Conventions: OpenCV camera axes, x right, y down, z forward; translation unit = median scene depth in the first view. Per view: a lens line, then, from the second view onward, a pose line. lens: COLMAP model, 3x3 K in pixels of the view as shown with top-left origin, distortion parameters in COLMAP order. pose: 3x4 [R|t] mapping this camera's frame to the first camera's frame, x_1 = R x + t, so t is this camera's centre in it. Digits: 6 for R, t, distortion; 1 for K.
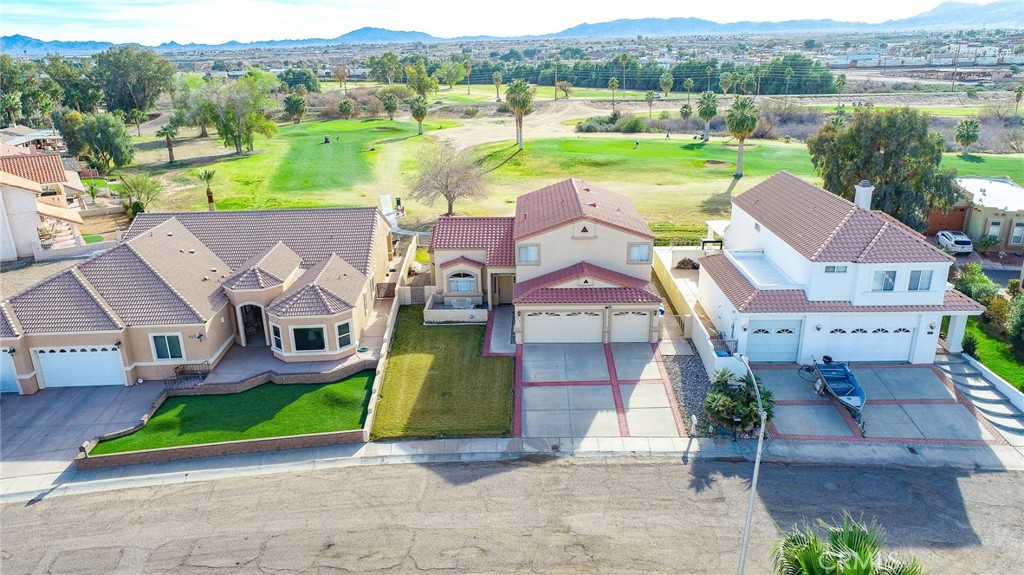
lens RADIAL K [[714.7, 0, 512.0], [0, 714.7, 288.2], [0, 0, 1]] dist [-0.011709, -0.000877]
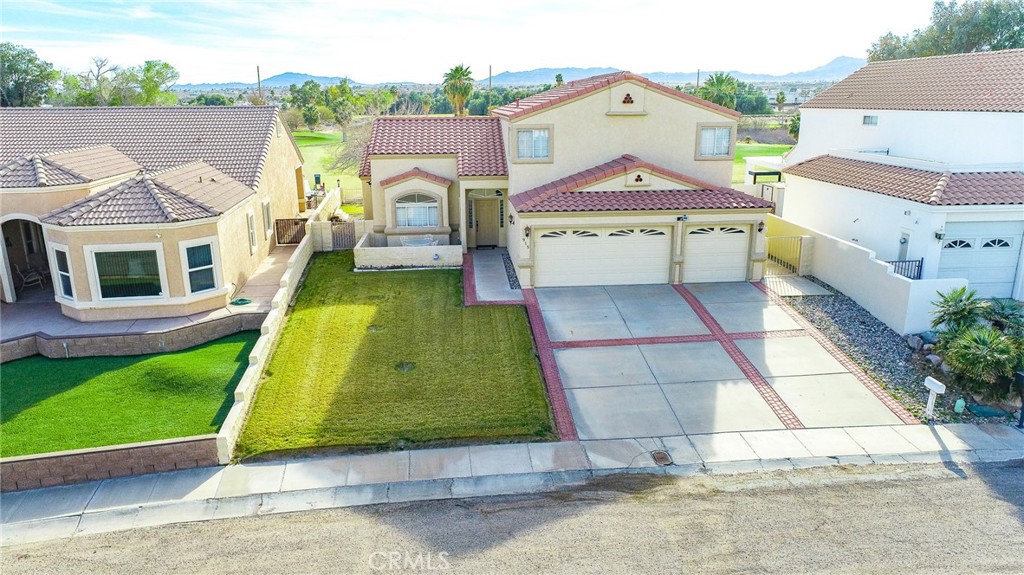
lens RADIAL K [[714.7, 0, 512.6], [0, 714.7, 285.8], [0, 0, 1]] dist [-0.011709, -0.000877]
pose [[0.994597, -0.018984, 0.102064, -0.063714], [0.025590, 0.997634, -0.063804, 0.120726], [-0.100611, 0.066071, 0.992730, 0.473063]]
